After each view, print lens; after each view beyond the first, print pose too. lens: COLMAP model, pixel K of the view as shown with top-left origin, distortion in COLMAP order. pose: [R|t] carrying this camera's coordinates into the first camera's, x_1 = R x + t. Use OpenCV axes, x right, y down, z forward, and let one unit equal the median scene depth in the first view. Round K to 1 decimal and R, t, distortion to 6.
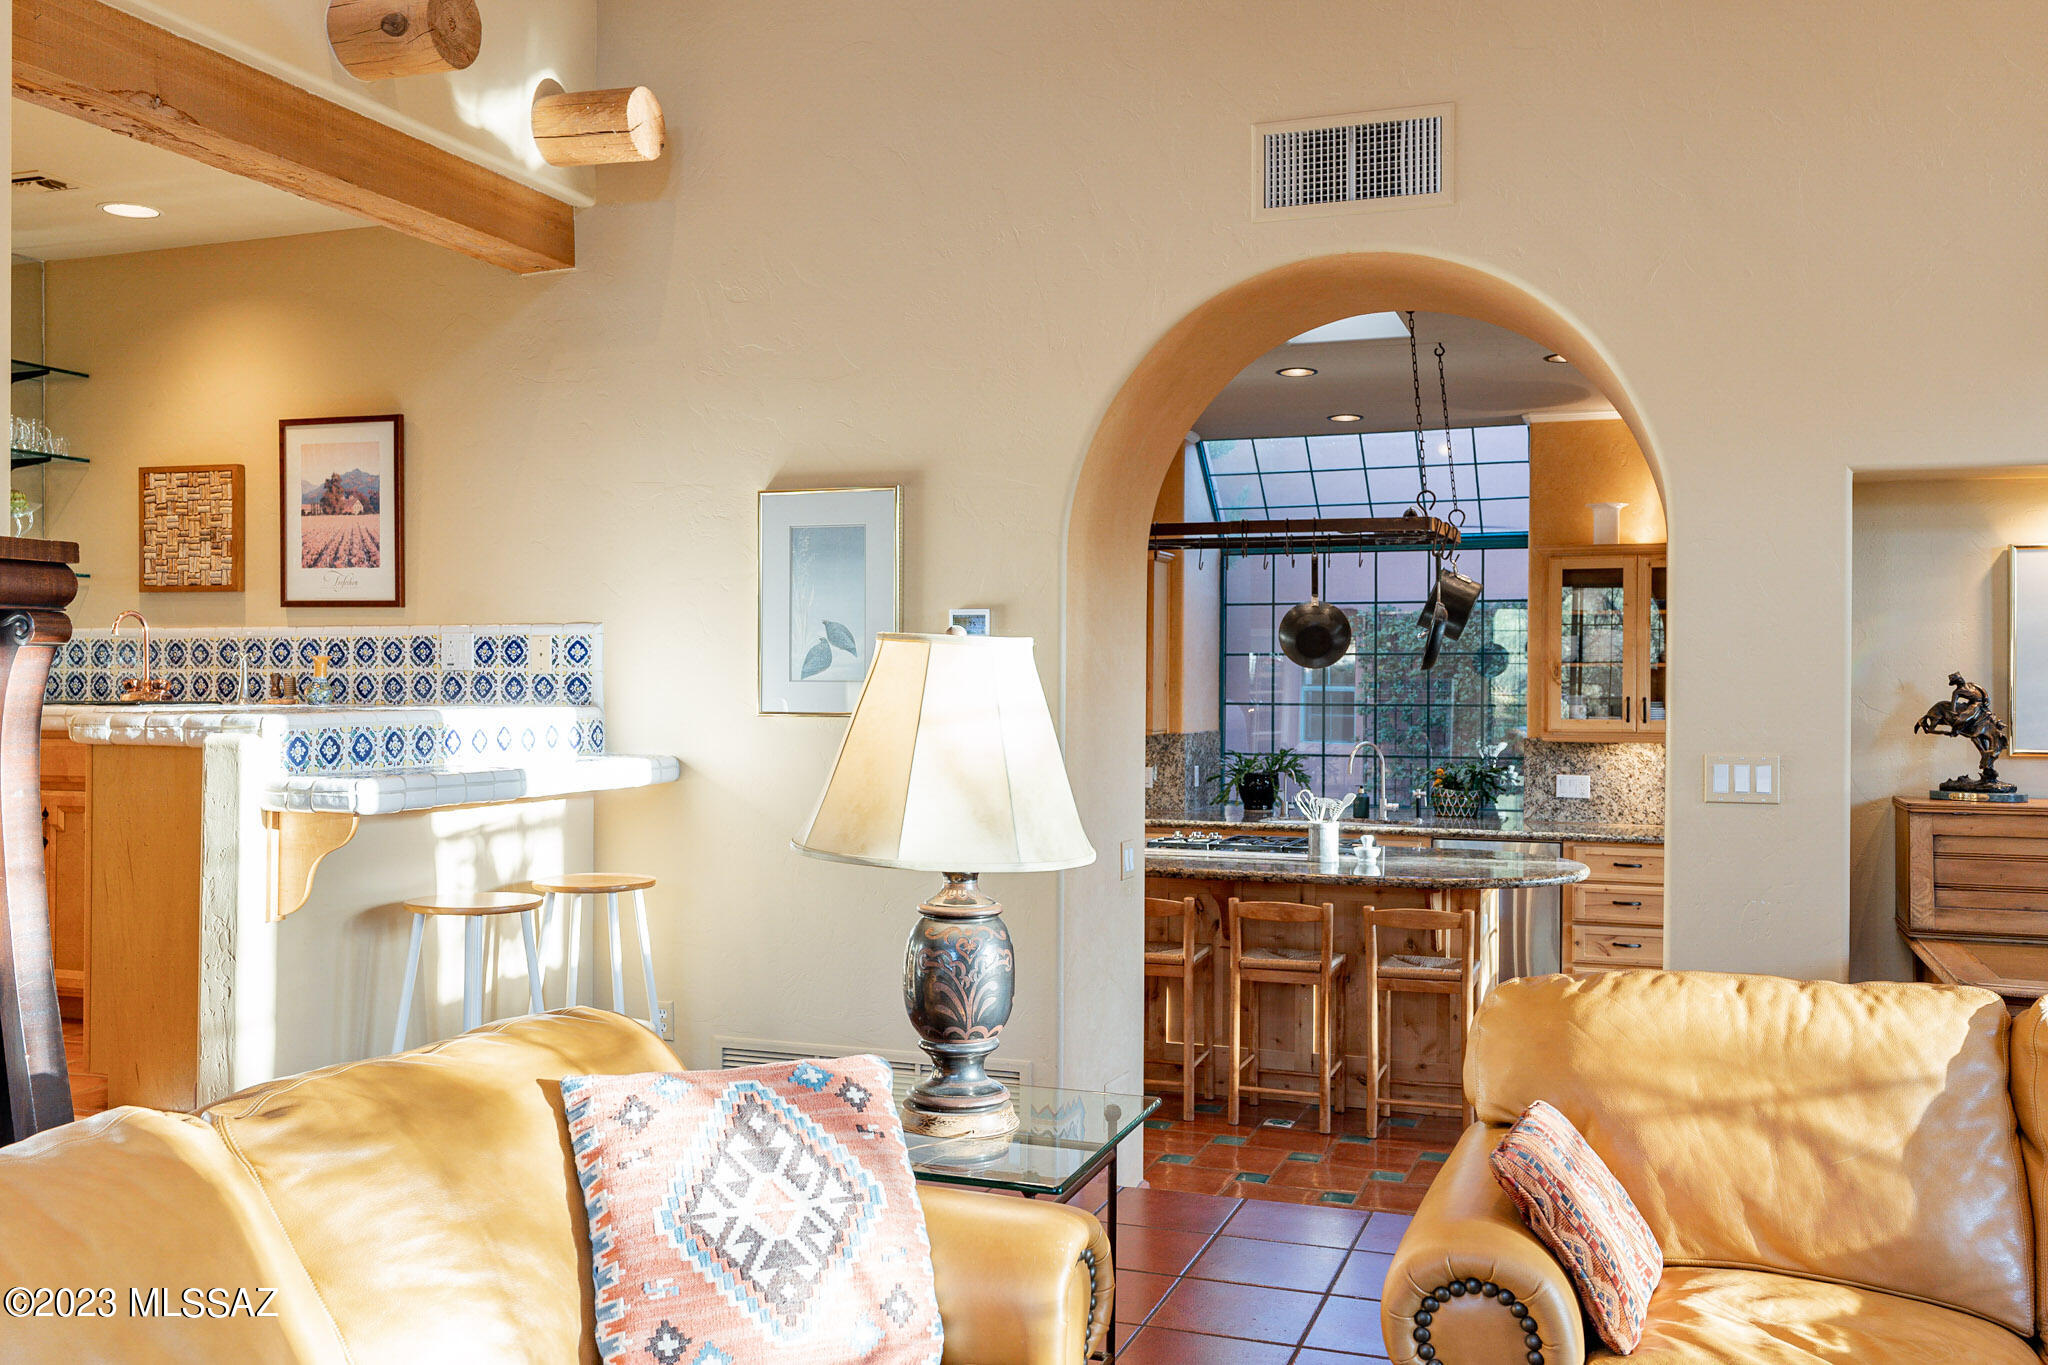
lens RADIAL K [[1783.9, 0, 1024.0], [0, 1783.9, 682.5], [0, 0, 1]] dist [-0.001090, 0.000406]
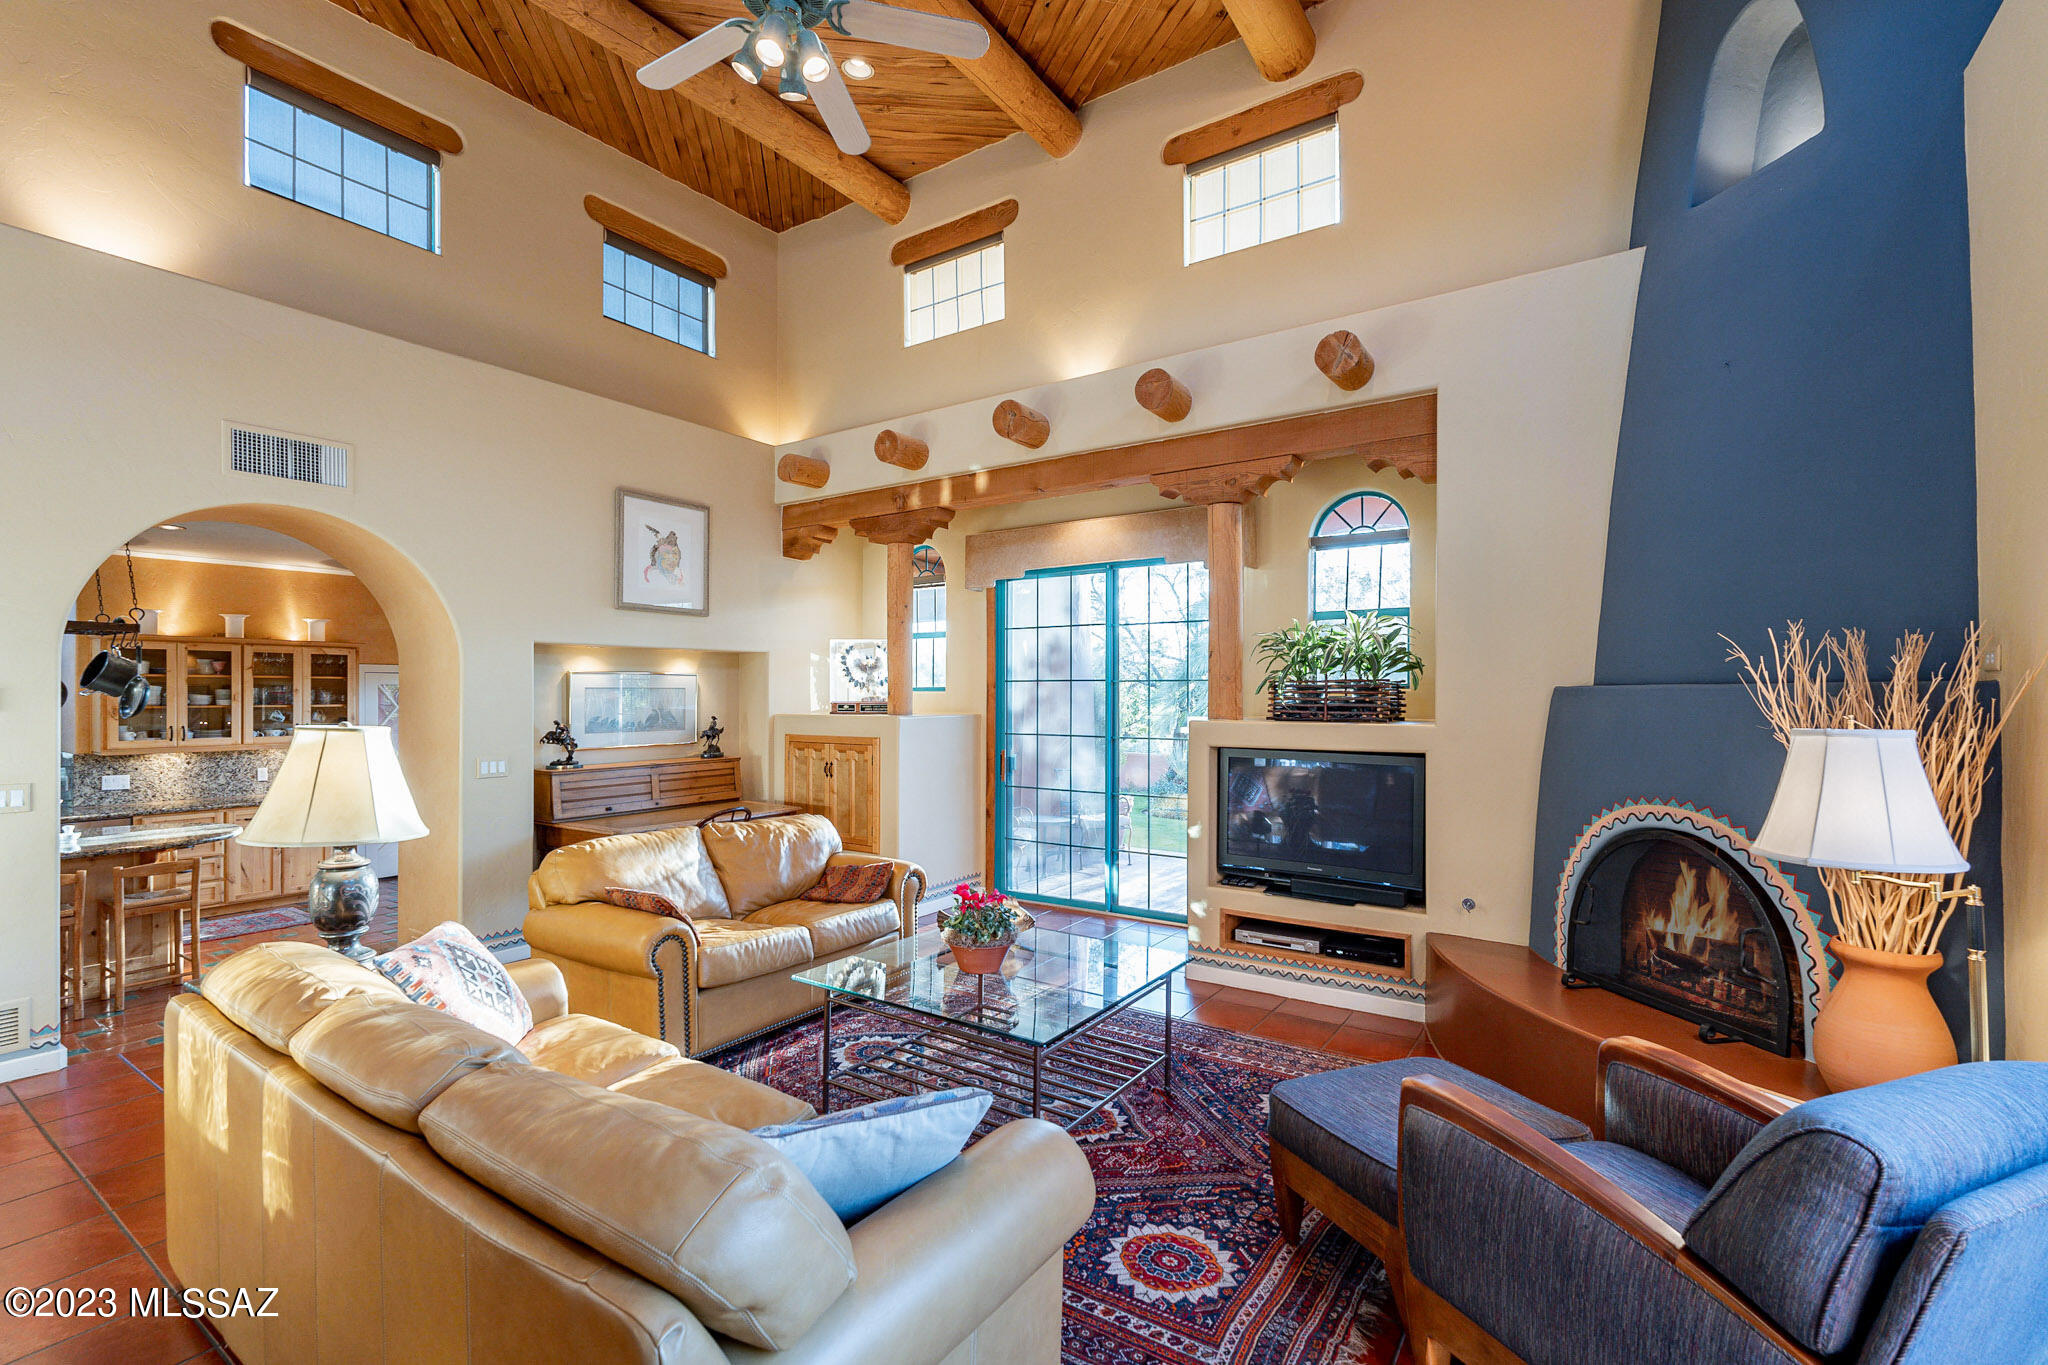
lens RADIAL K [[901.6, 0, 1023.6], [0, 901.6, 689.4], [0, 0, 1]] dist [-0.000188, -0.000498]
pose [[0.253773, 0.000816, 0.967263, -0.279829], [0.003917, 0.999991, -0.001872, -0.021690], [-0.967256, 0.004264, 0.253768, 0.001793]]
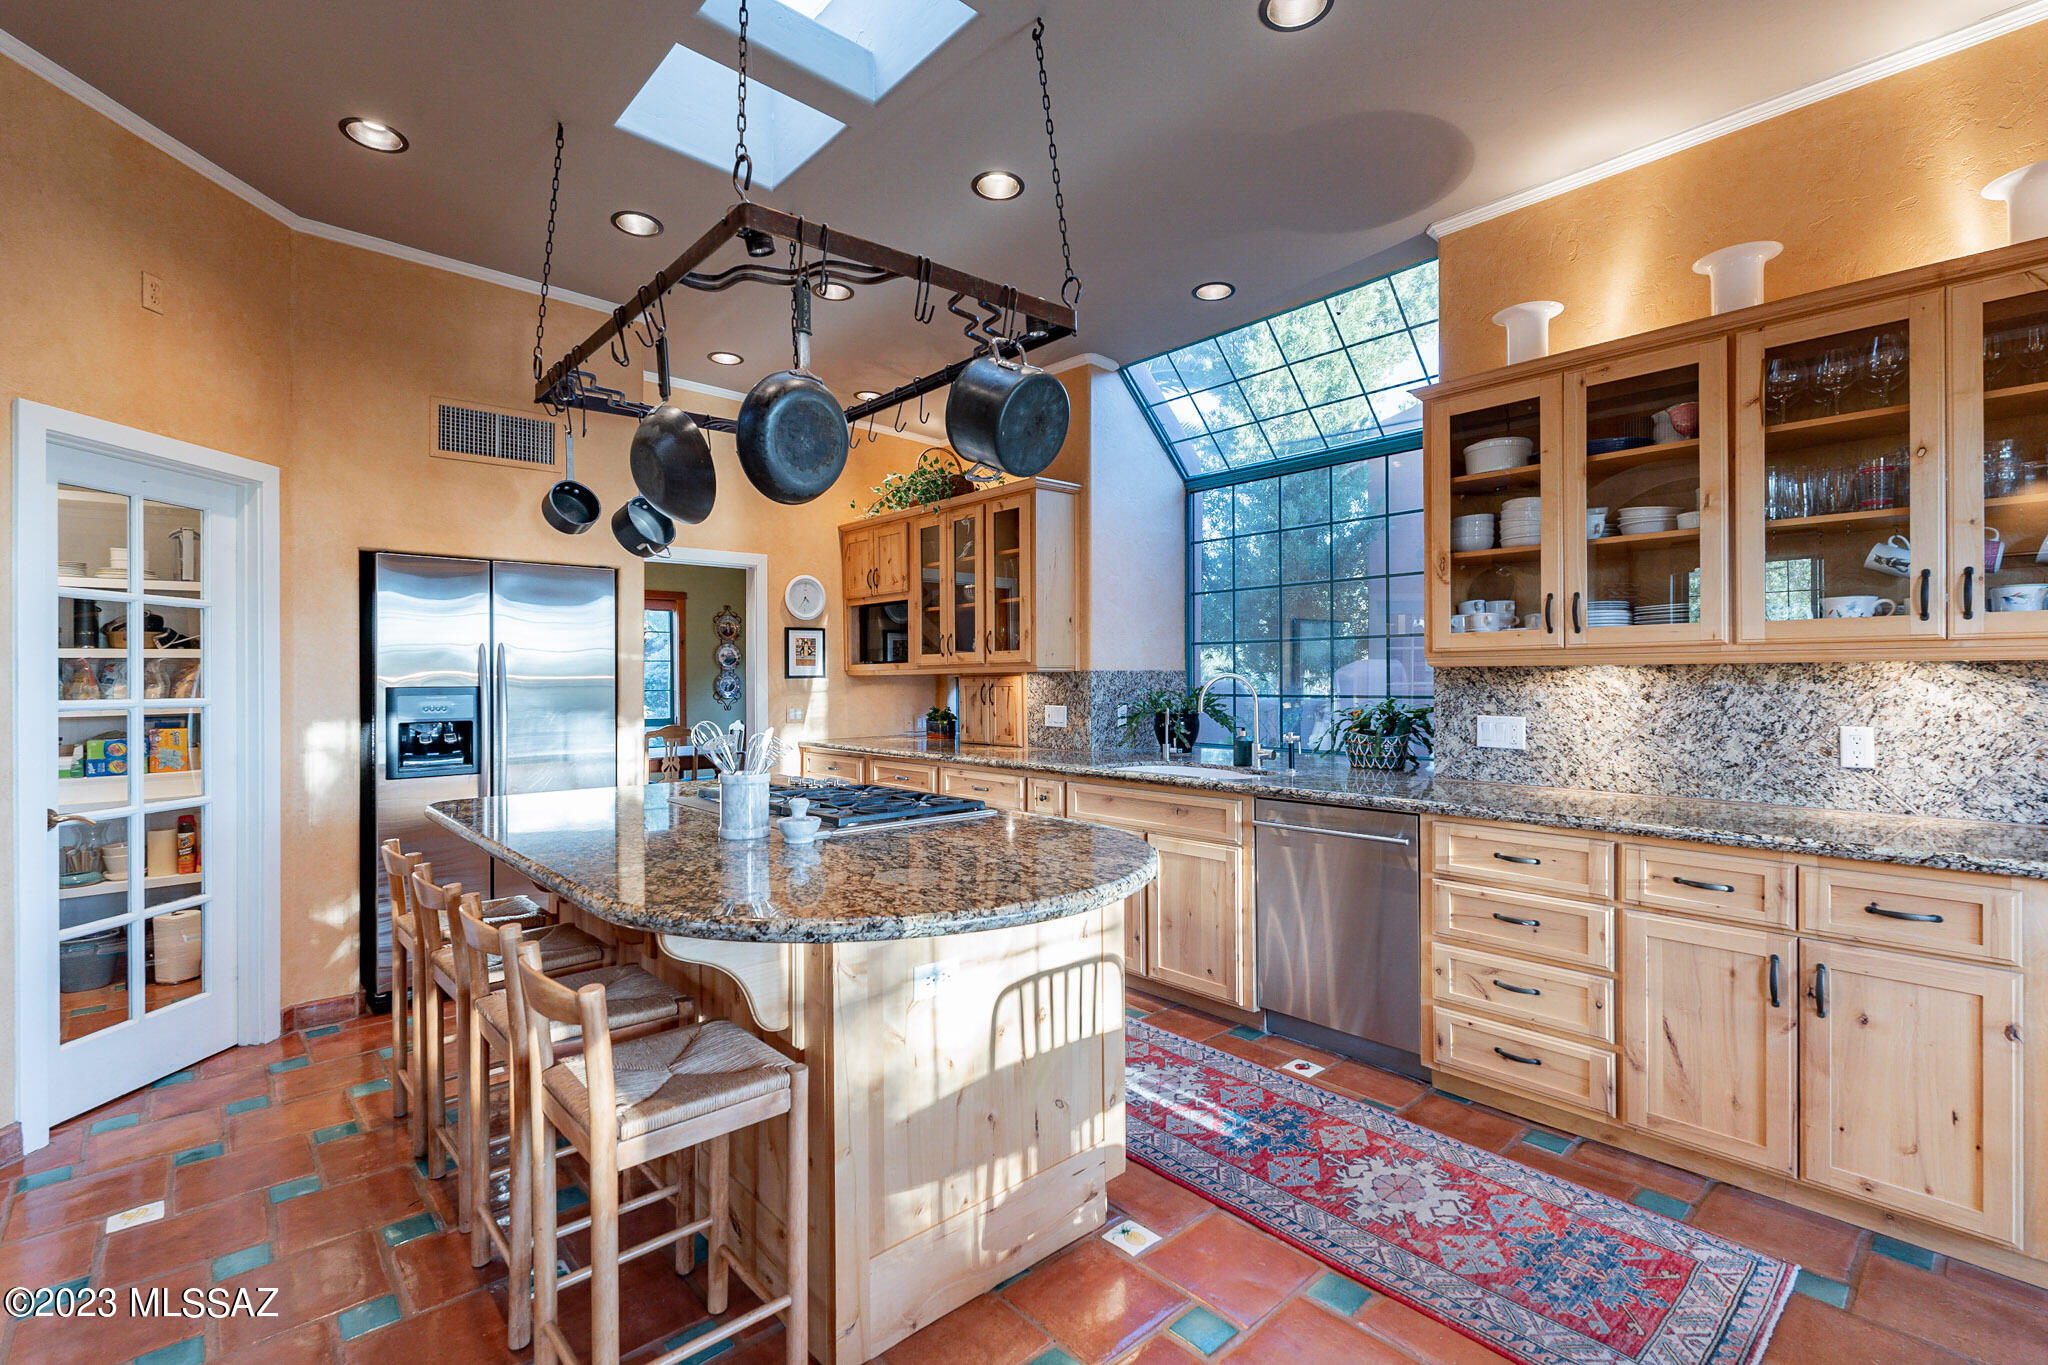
lens RADIAL K [[916.8, 0, 1024.0], [0, 916.8, 682.5], [0, 0, 1]] dist [-0.001507, -0.000187]
pose [[0.875395, -0.008310, -0.483337, 0.329433], [0.010656, 0.999941, 0.002107, 0.037084], [0.483291, -0.006995, 0.875432, 0.611864]]
